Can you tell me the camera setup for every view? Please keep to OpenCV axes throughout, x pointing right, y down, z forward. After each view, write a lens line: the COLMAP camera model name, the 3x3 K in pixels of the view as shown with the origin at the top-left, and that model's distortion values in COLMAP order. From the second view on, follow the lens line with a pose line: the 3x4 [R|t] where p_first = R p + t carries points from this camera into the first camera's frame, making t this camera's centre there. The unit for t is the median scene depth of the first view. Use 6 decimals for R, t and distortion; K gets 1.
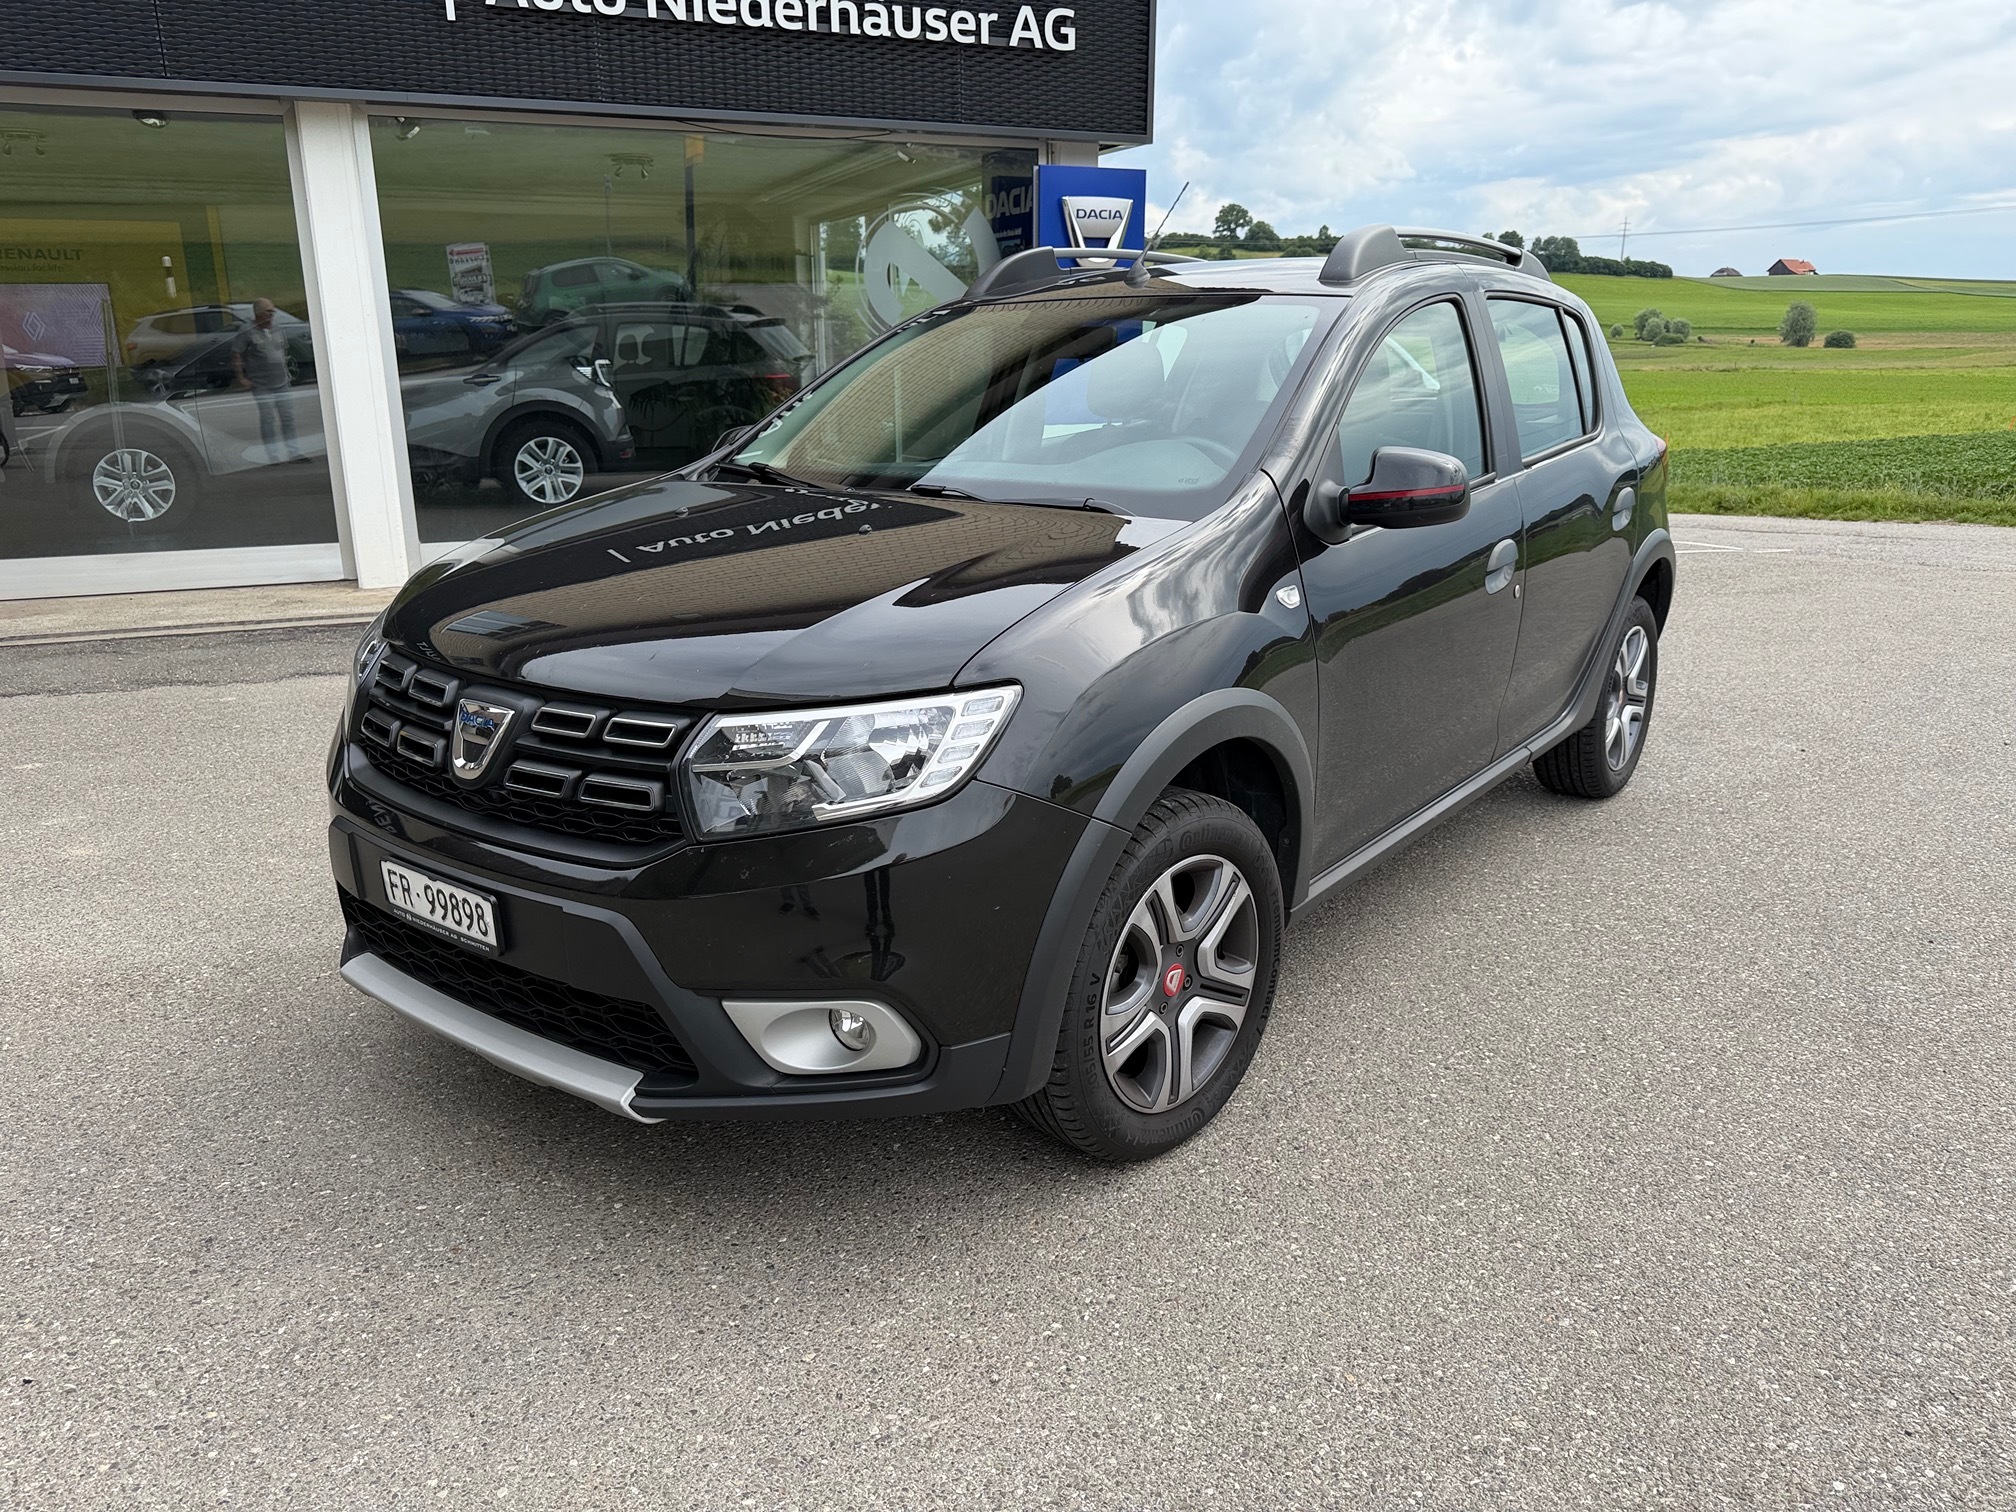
lens RADIAL K [[1453.9, 0, 998.6], [0, 1453.9, 741.7], [0, 0, 1]] dist [0.012381, -0.007664]
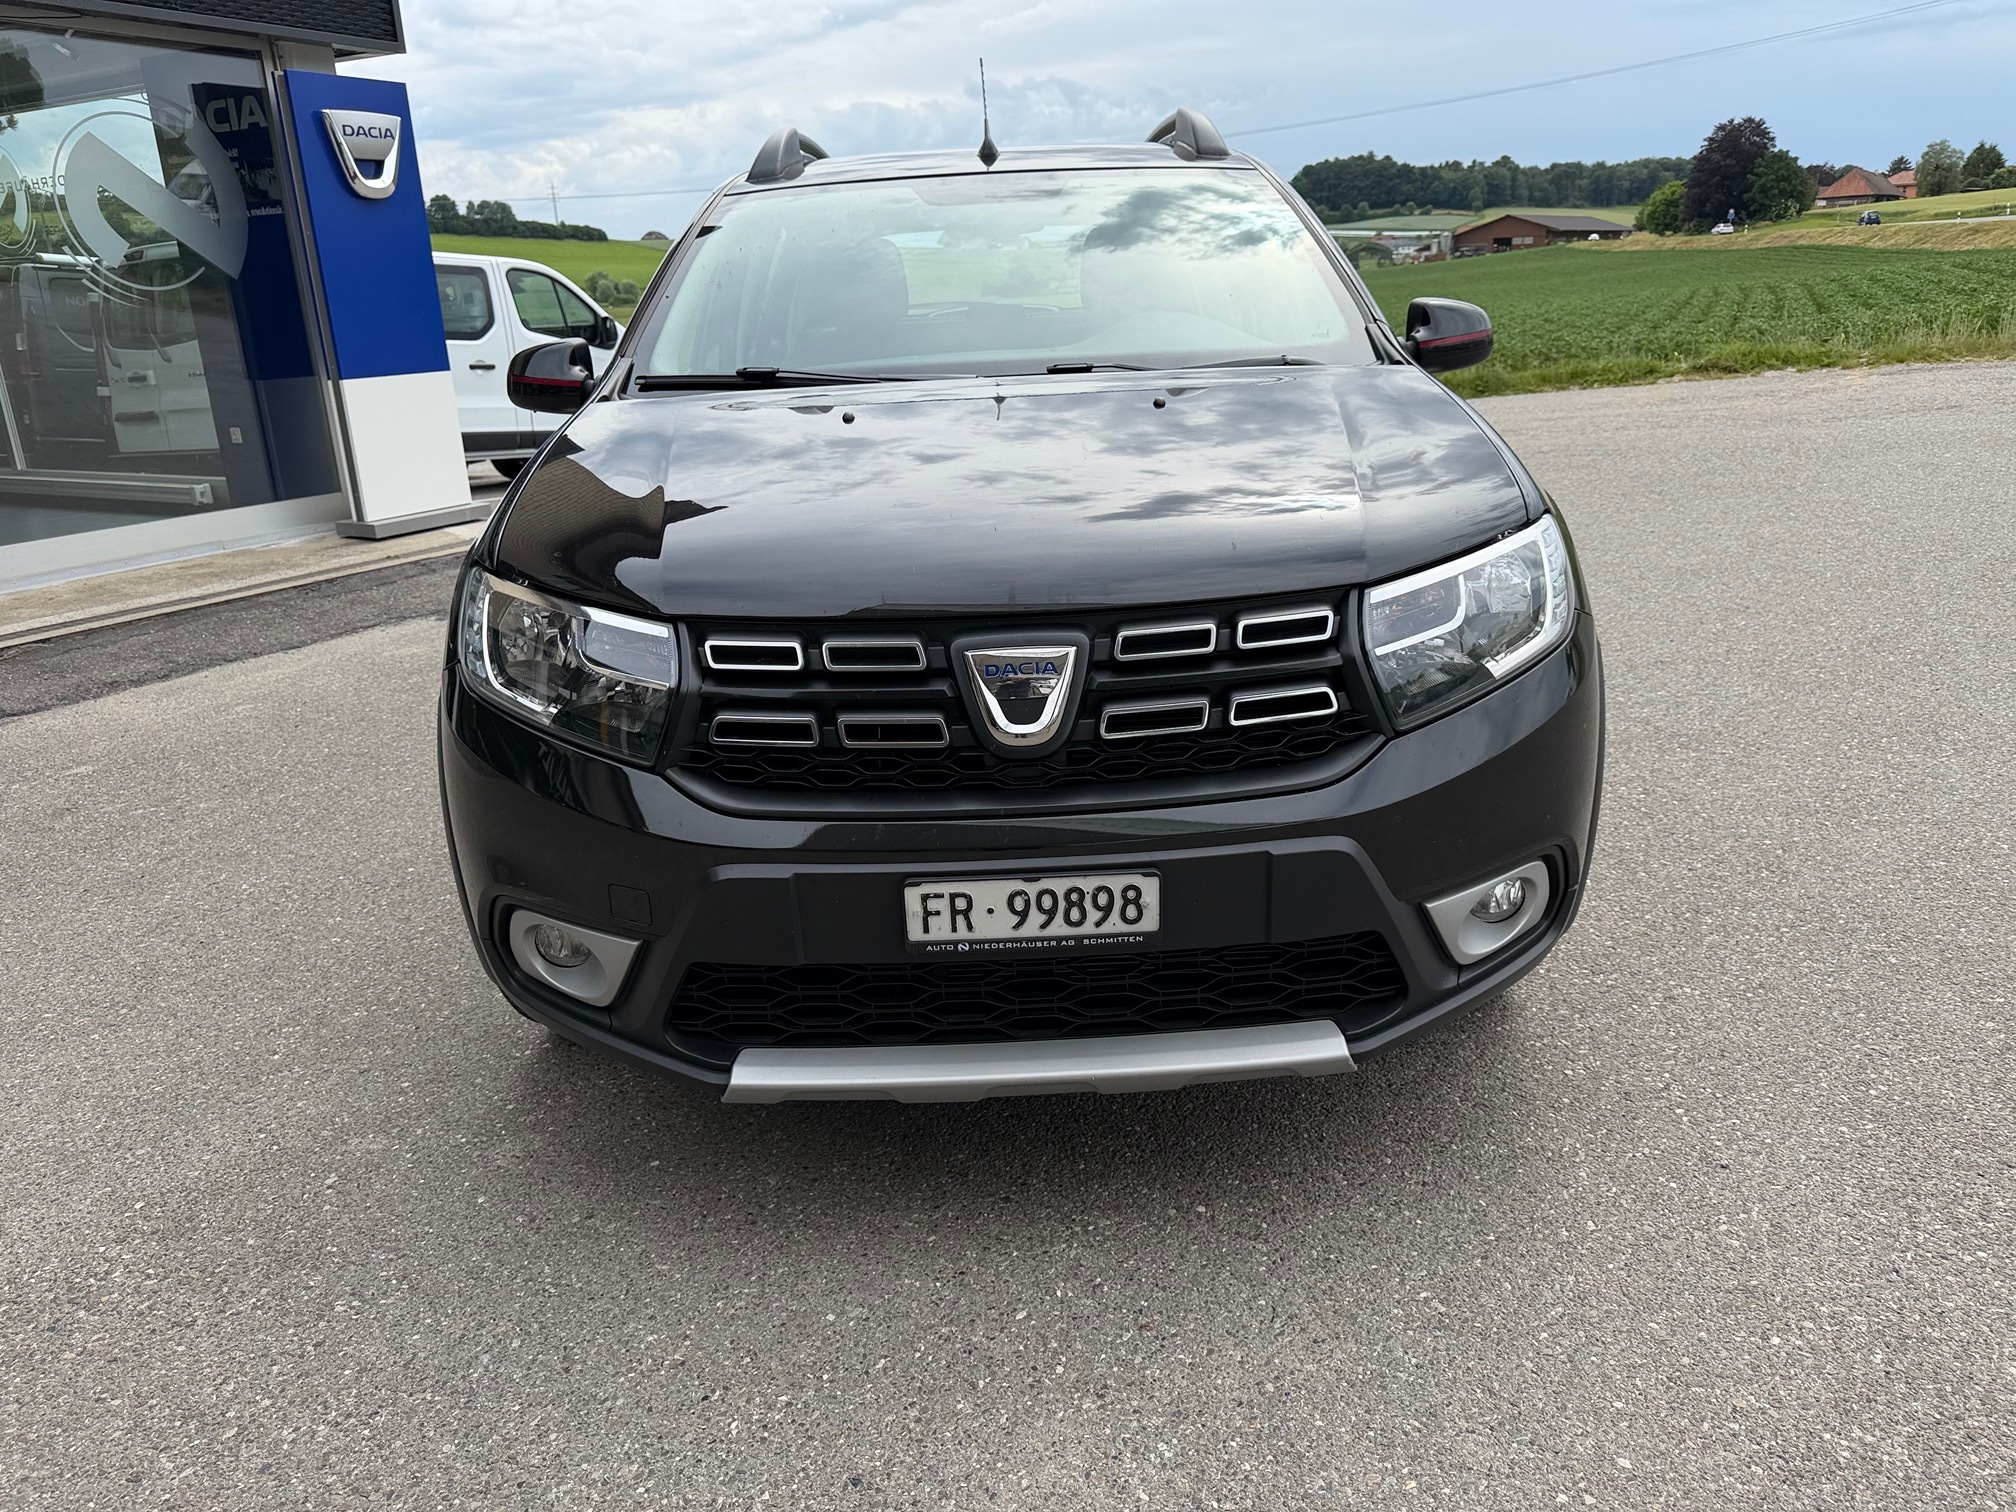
lens RADIAL K [[1453.9, 0, 992.3], [0, 1453.9, 755.3], [0, 0, 1]] dist [0.012381, -0.007664]
pose [[0.786910, -0.215556, 0.578194, -0.222586], [0.198299, 0.975638, 0.093846, -0.012116], [-0.584338, 0.040807, 0.810484, 0.105241]]
